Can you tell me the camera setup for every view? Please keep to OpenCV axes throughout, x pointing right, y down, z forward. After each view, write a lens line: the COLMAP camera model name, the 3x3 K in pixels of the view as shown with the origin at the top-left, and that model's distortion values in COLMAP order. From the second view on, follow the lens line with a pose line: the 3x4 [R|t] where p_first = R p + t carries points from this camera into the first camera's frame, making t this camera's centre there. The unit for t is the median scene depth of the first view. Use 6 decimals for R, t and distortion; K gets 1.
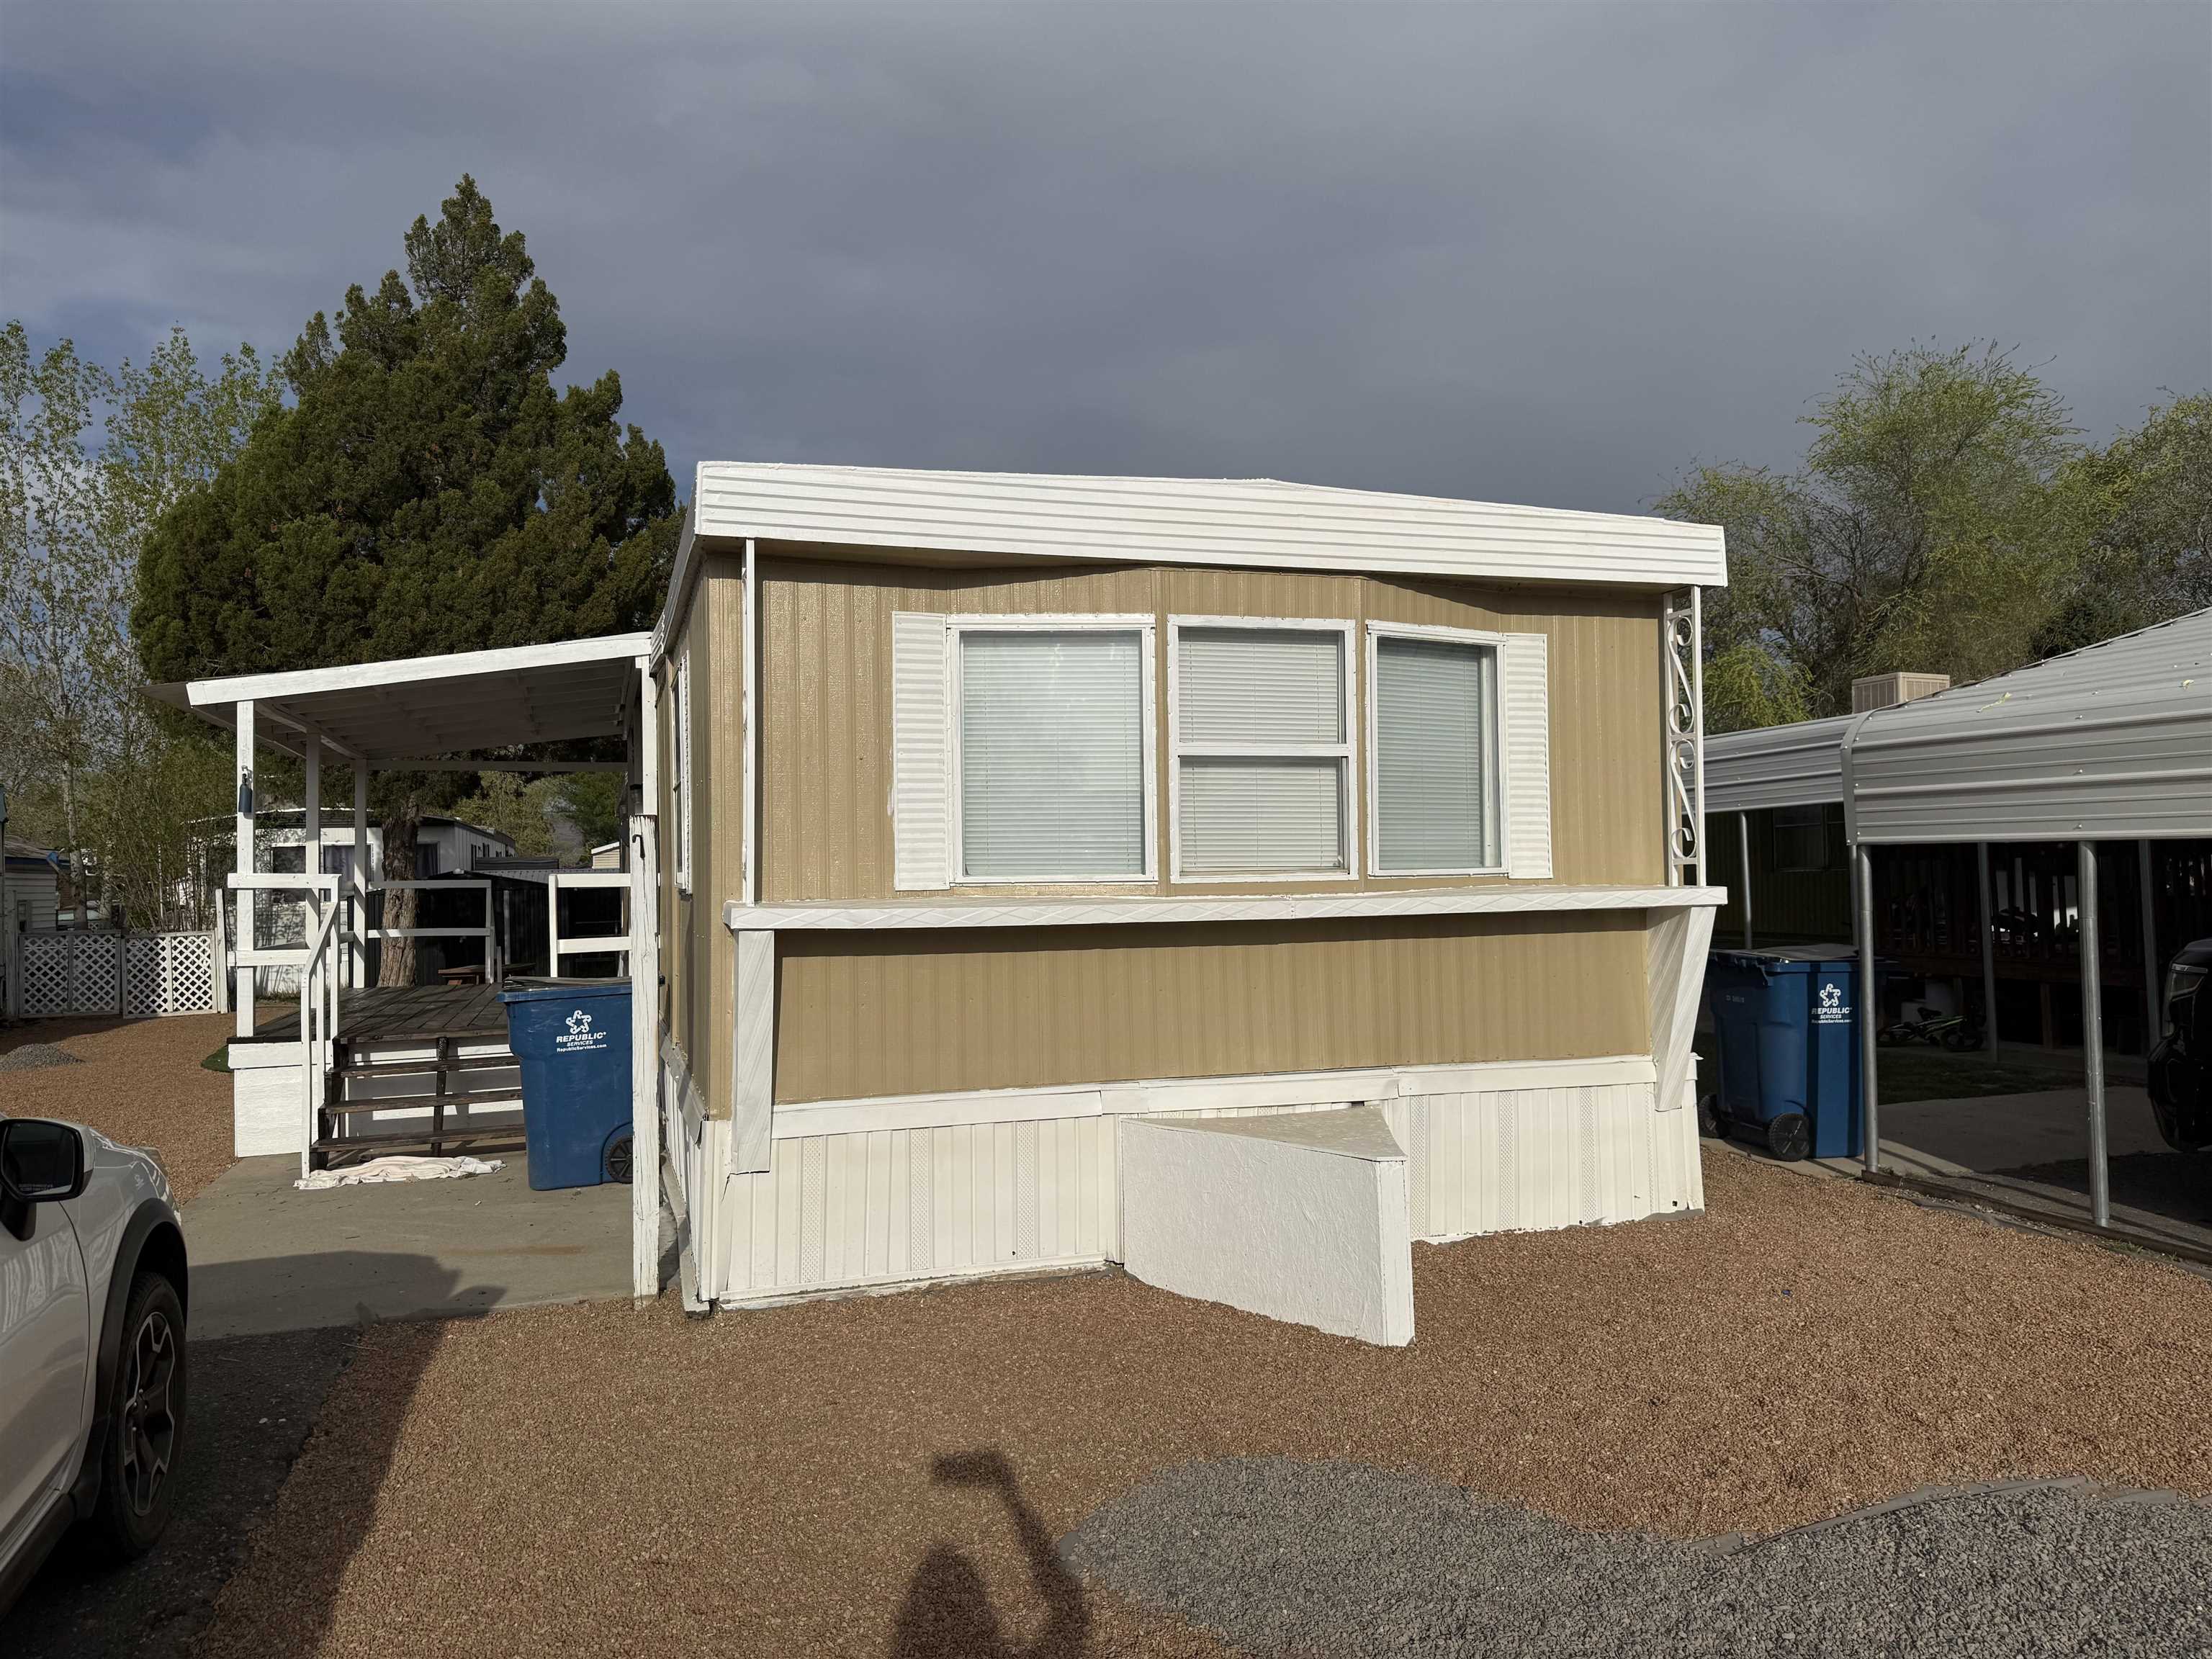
lens RADIAL K [[1591.7, 0, 1094.6], [0, 1591.7, 839.1], [0, 0, 1]] dist [0.035165, -0.000210]
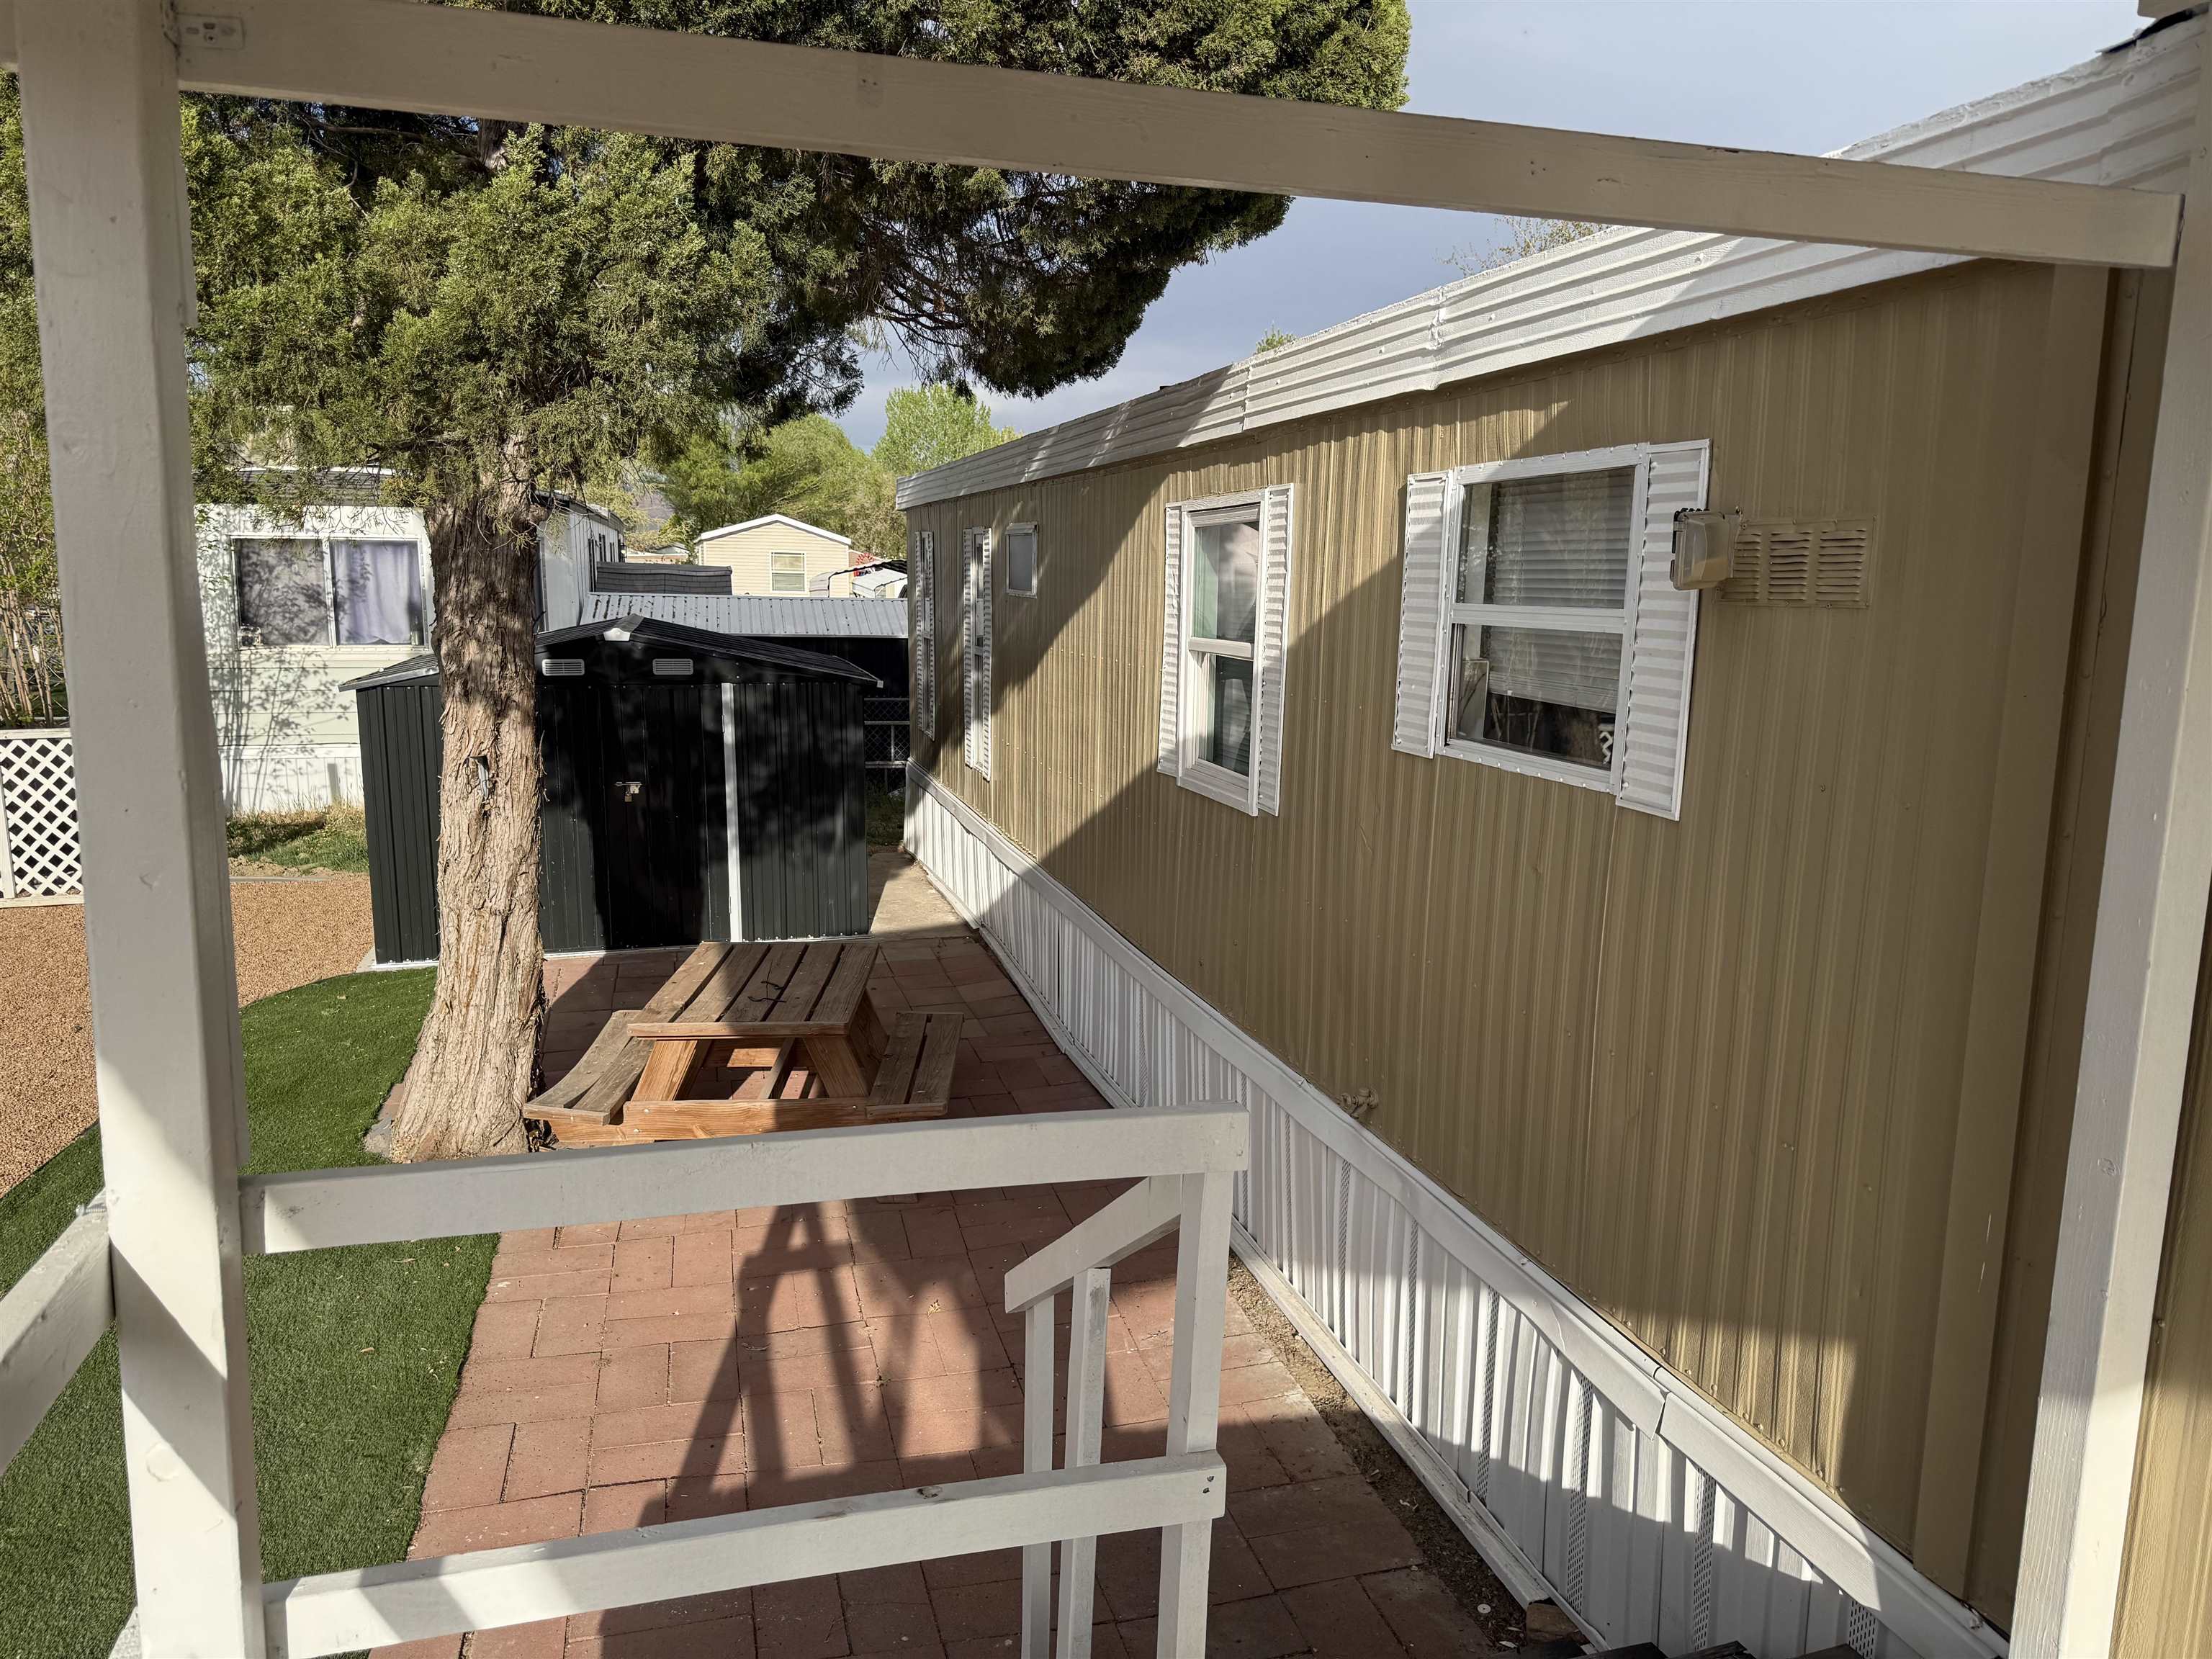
lens RADIAL K [[1591.7, 0, 1105.6], [0, 1591.7, 819.2], [0, 0, 1]] dist [0.035165, -0.000210]
pose [[0.998942, 0.036220, -0.028335, -0.241490], [-0.030489, 0.982907, 0.181562, -0.010964], [0.034427, -0.180506, 0.982971, 0.551424]]
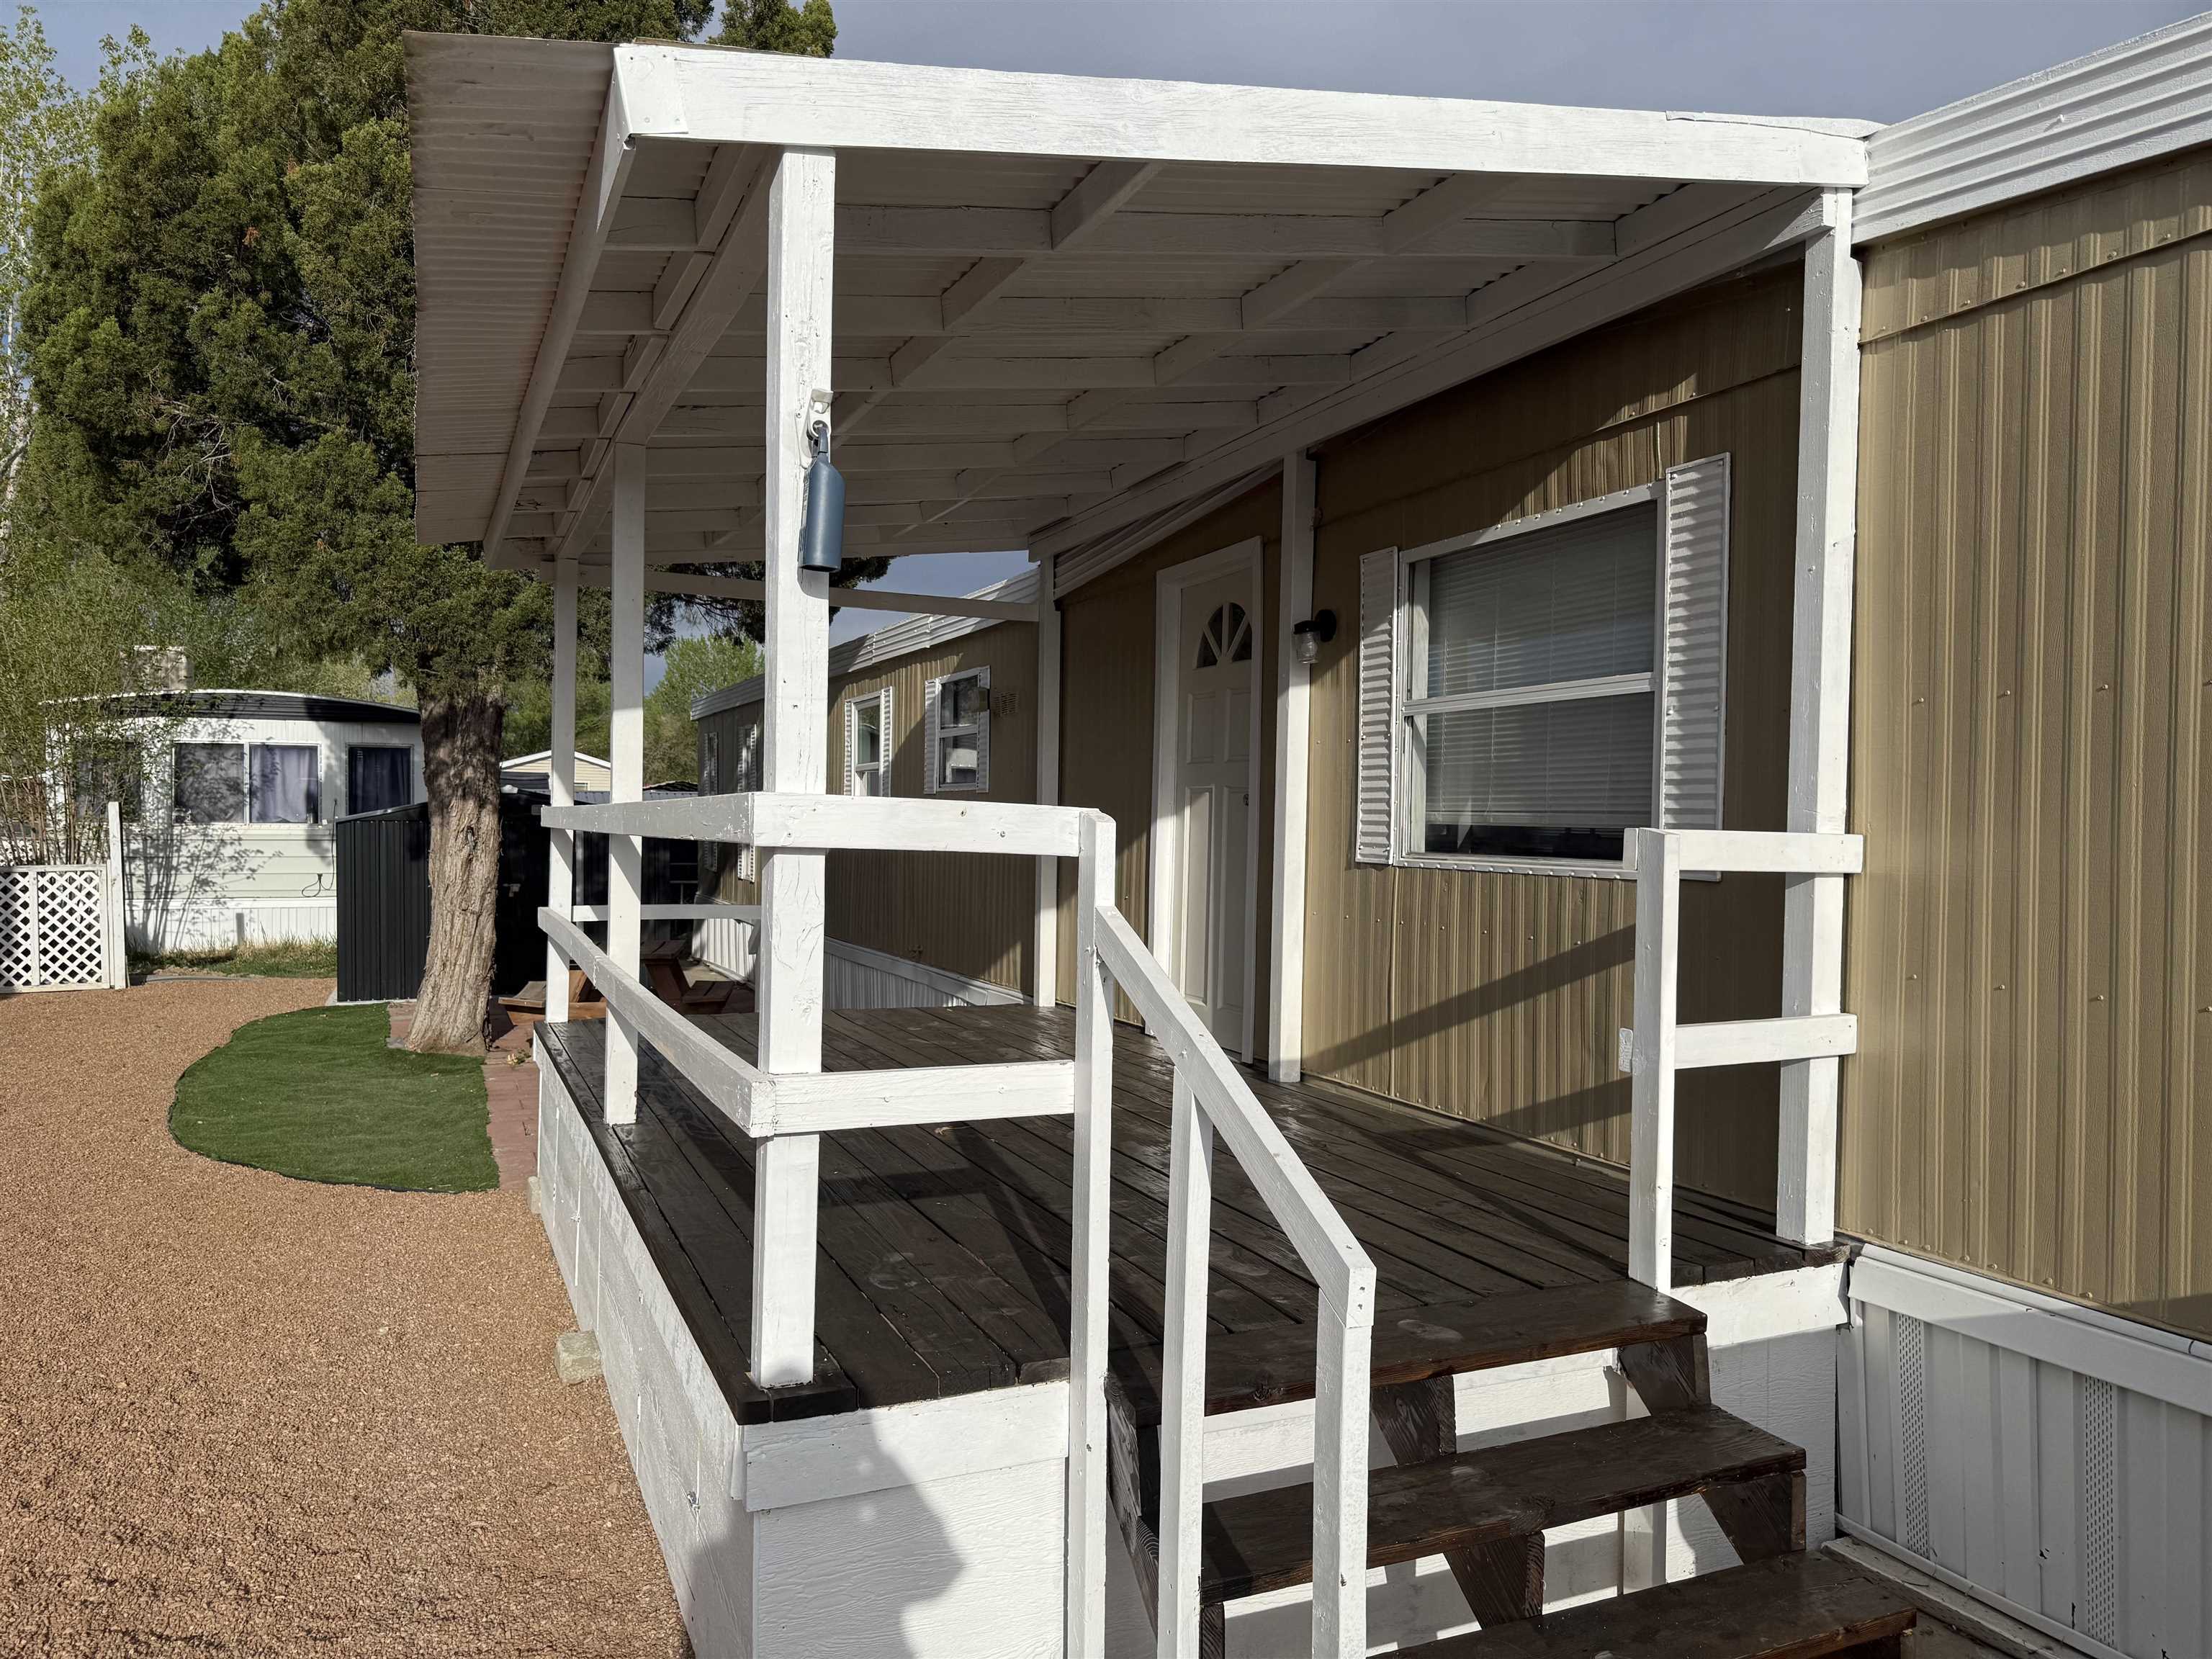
lens RADIAL K [[1591.7, 0, 1103.3], [0, 1591.7, 827.8], [0, 0, 1]] dist [0.035165, -0.000210]
pose [[0.994439, 0.031897, 0.100370, -0.207750], [-0.035058, 0.998938, 0.029883, 0.007773], [-0.099310, -0.033236, 0.994501, 0.301205]]
